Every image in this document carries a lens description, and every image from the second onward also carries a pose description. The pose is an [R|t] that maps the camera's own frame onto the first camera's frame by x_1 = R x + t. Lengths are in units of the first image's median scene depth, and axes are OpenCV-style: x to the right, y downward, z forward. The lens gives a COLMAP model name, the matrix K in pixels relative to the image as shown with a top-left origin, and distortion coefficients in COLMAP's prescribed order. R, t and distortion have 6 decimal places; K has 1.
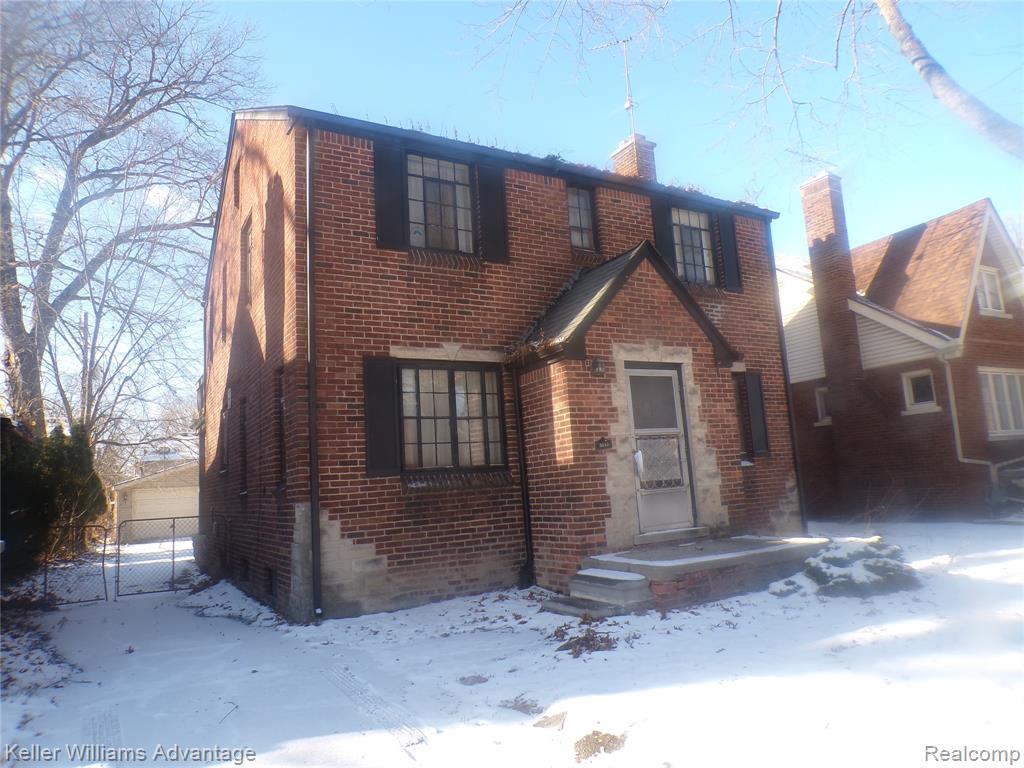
lens RADIAL K [[690.2, 0, 513.9], [0, 690.2, 381.2], [0, 0, 1]] dist [-0.044467, 0.025468]
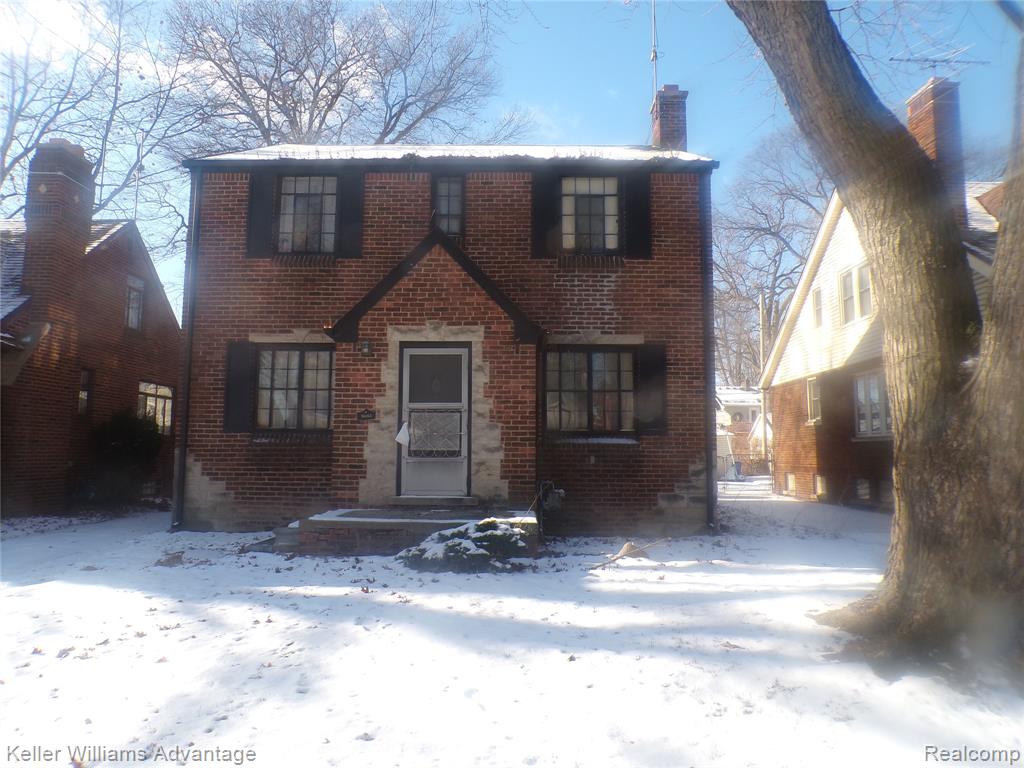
lens RADIAL K [[690.2, 0, 513.9], [0, 690.2, 381.2], [0, 0, 1]] dist [-0.044467, 0.025468]
pose [[0.856928, 0.014613, -0.515229, 0.890022], [0.016248, 0.998335, 0.055339, -0.024008], [0.515180, -0.055793, 0.855264, 0.137828]]
